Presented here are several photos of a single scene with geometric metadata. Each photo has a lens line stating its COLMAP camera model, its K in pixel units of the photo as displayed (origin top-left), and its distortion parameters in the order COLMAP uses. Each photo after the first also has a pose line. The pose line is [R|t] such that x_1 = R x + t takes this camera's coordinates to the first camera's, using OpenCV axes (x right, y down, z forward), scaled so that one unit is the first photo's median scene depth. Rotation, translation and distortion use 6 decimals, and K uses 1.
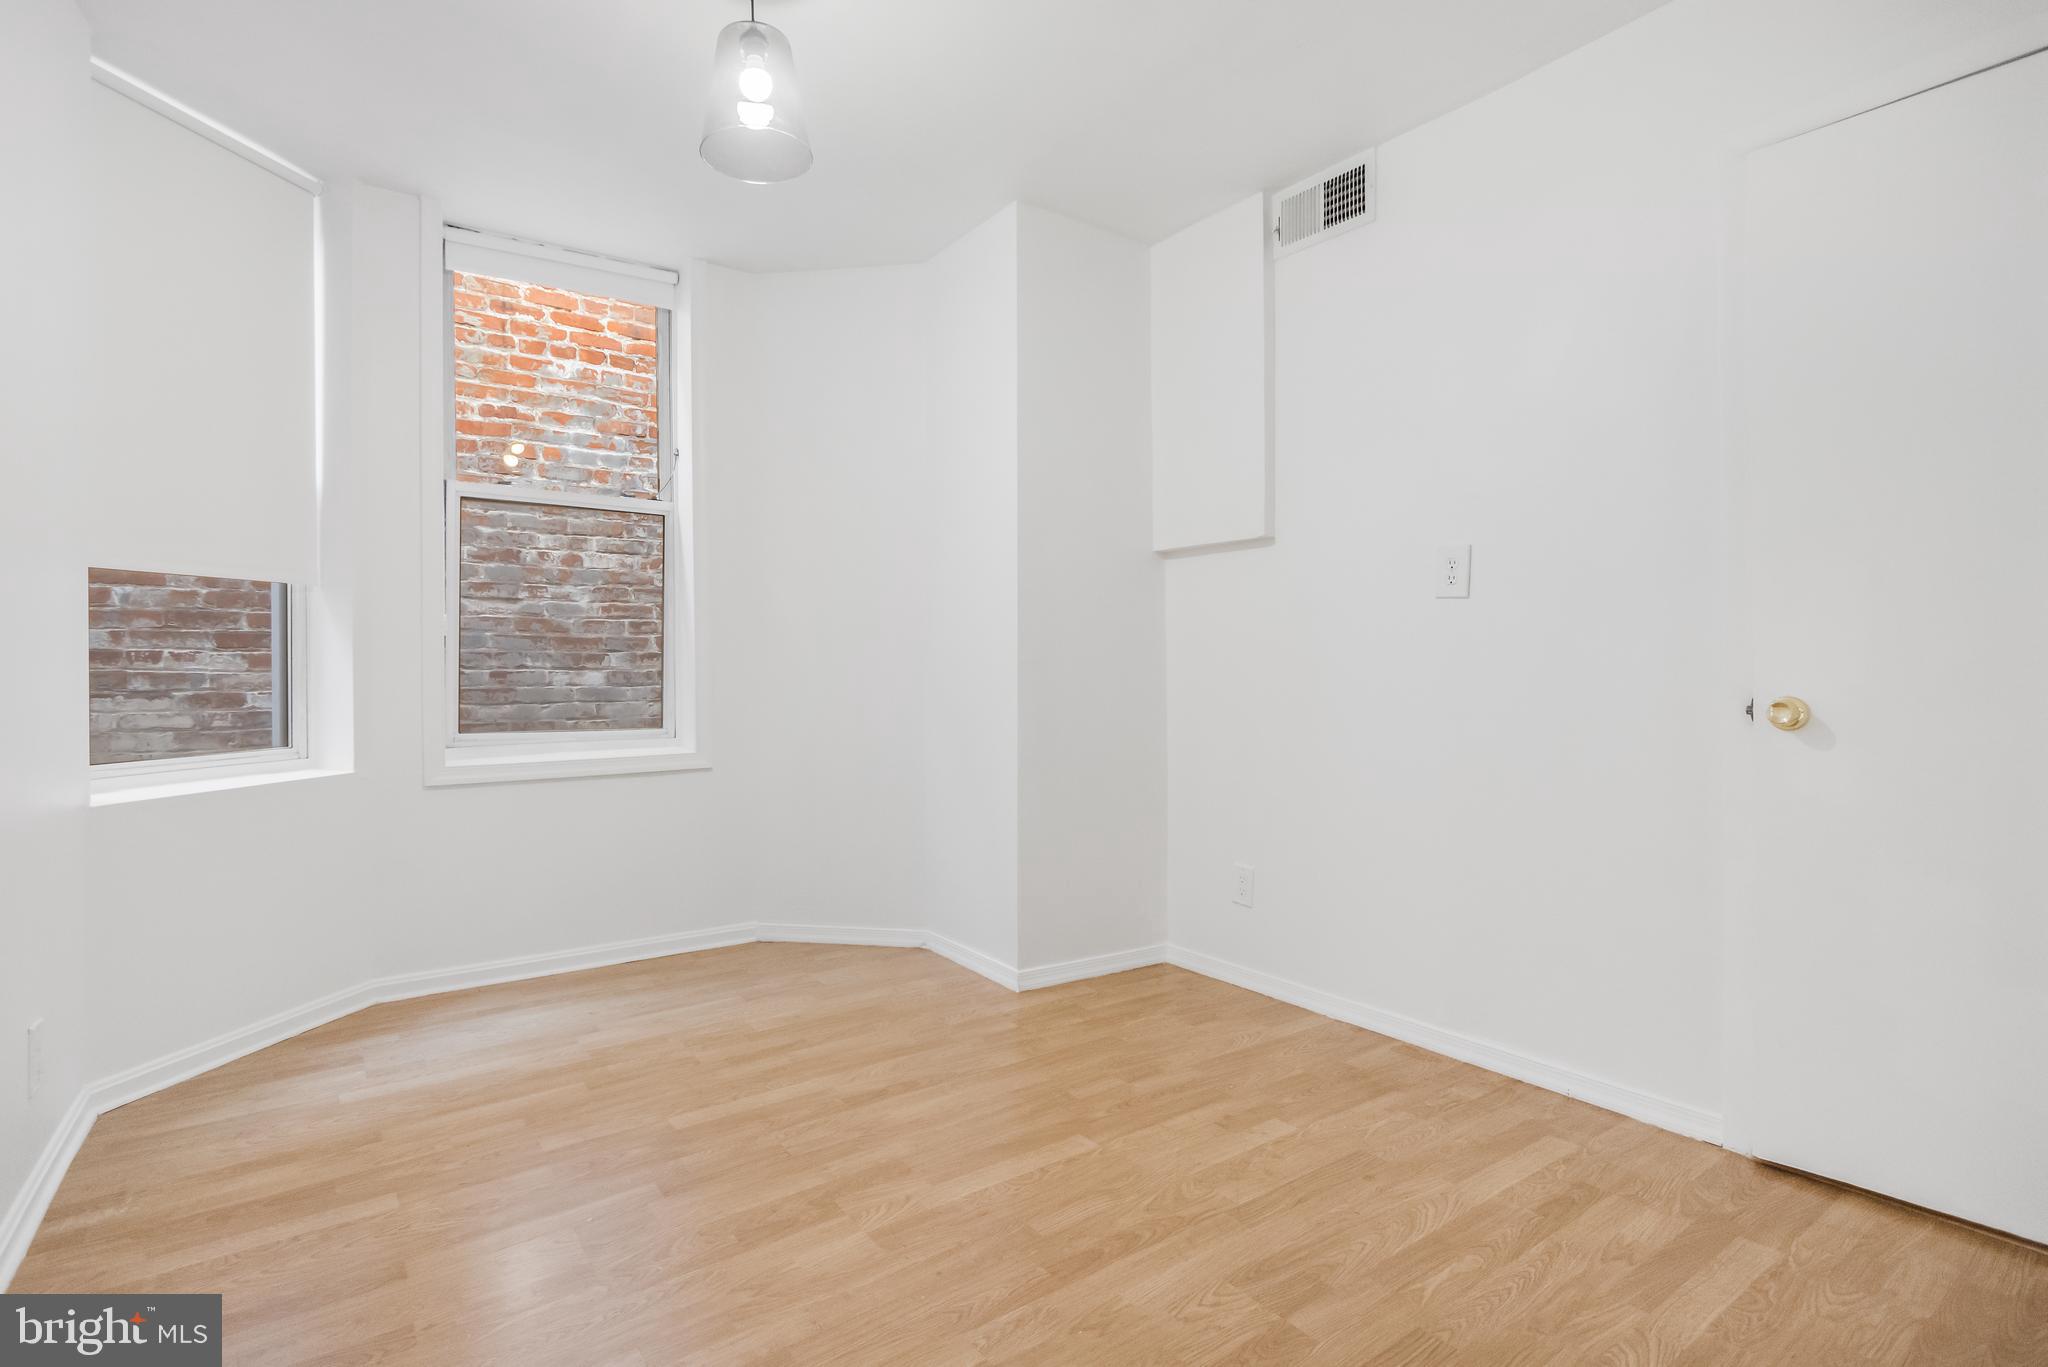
lens RADIAL K [[965.3, 0, 1006.1], [0, 965.3, 688.6], [0, 0, 1]] dist [-0.014046, 0.000018]
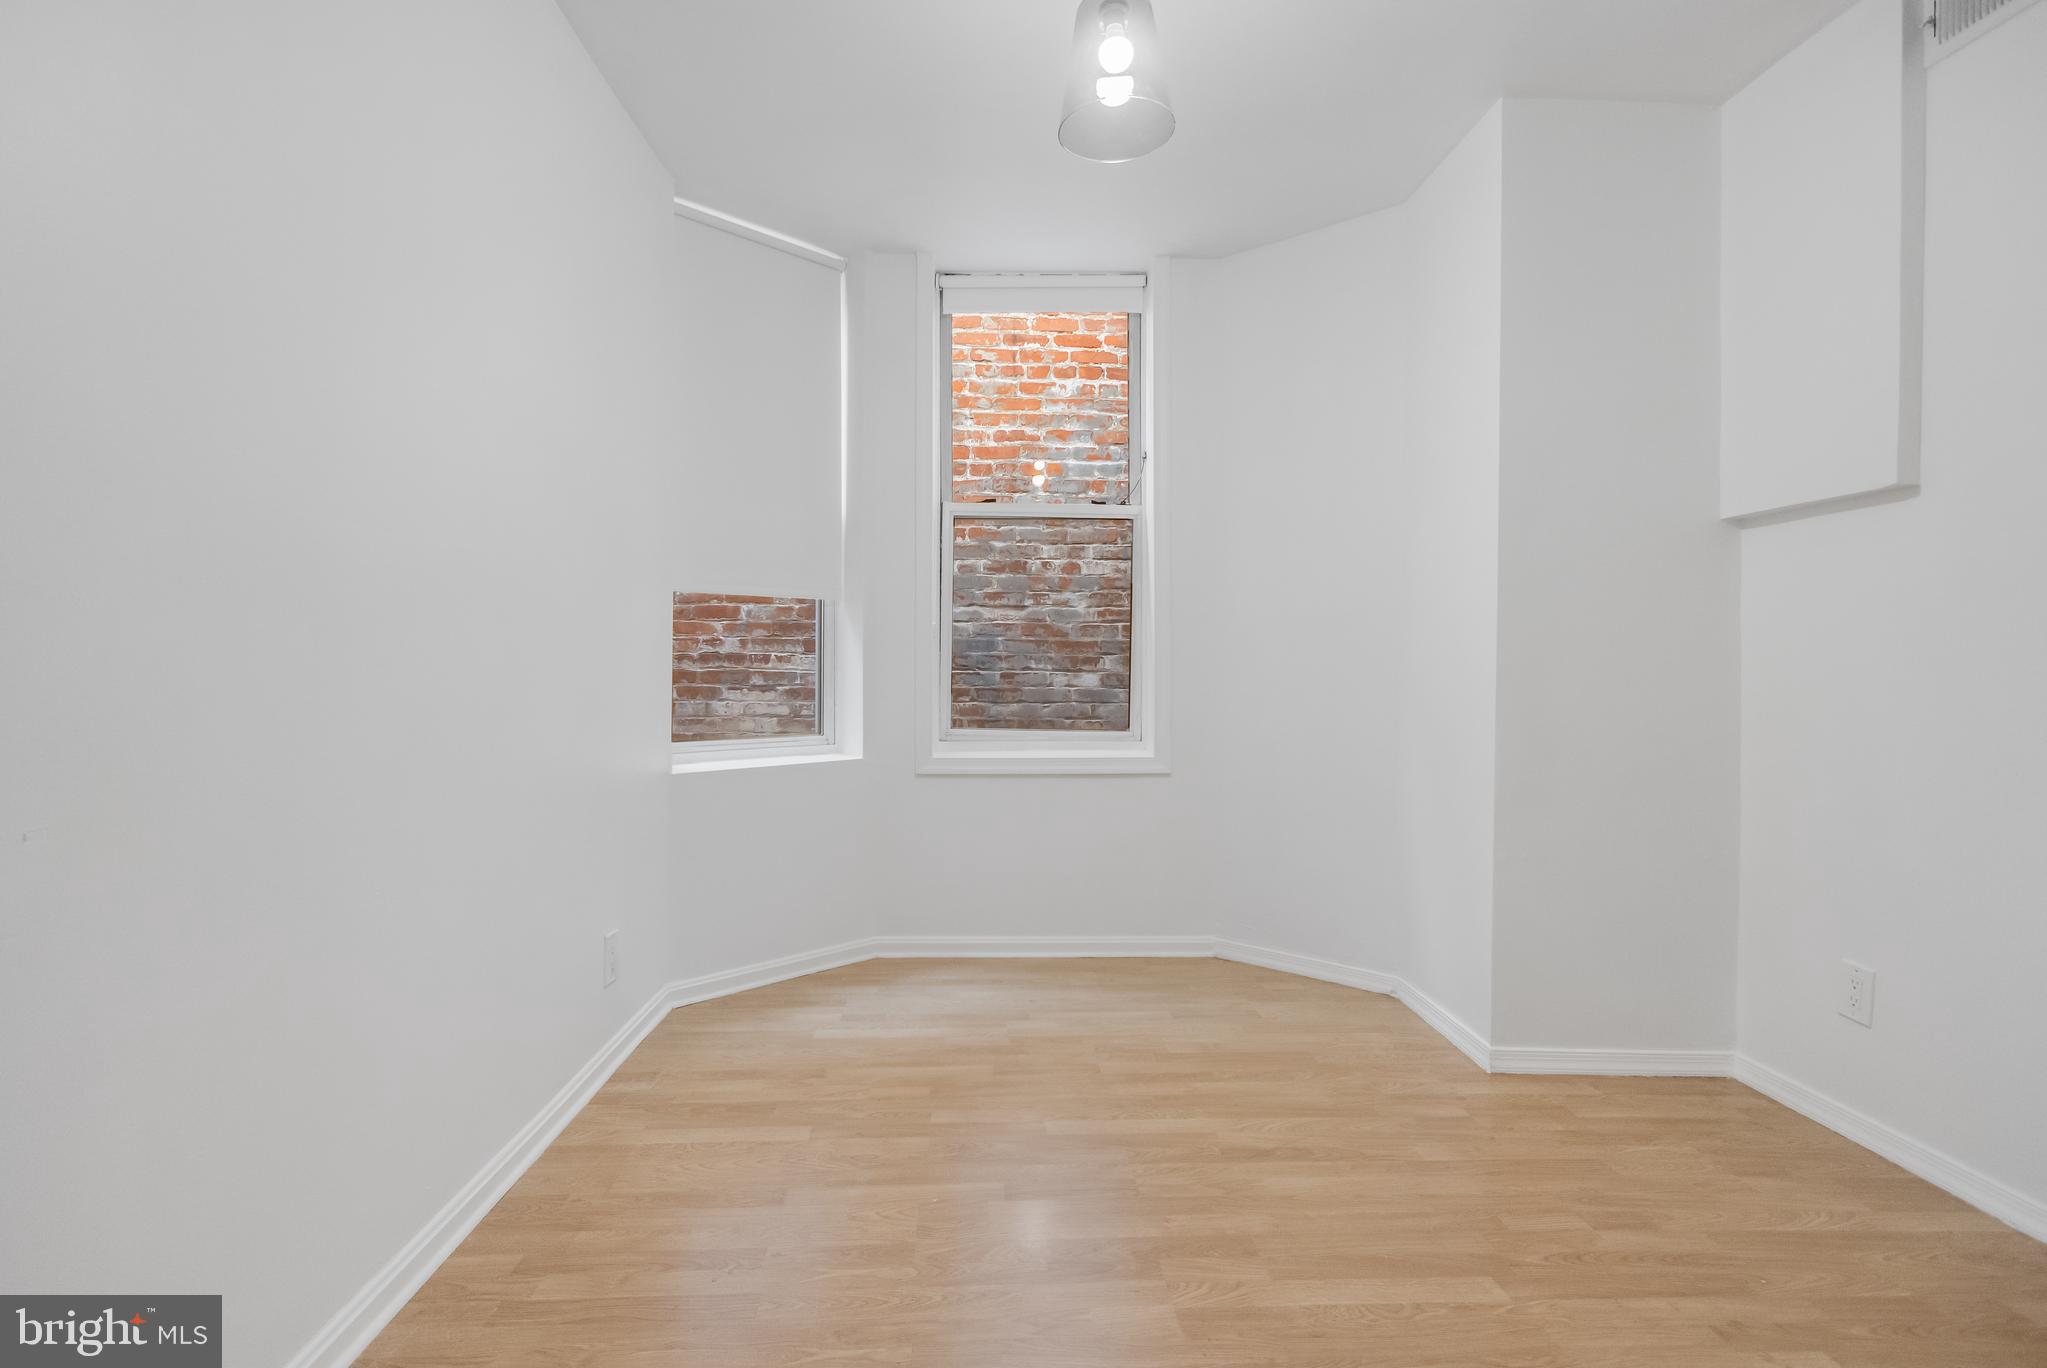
lens RADIAL K [[979.5, 0, 1018.1], [0, 979.5, 690.0], [0, 0, 1]] dist [-0.010307, 0.002258]
pose [[0.838685, 0.018296, -0.544309, 0.117100], [-0.019624, 0.999802, 0.003370, -0.002840], [0.544263, 0.007856, 0.838878, 0.087930]]
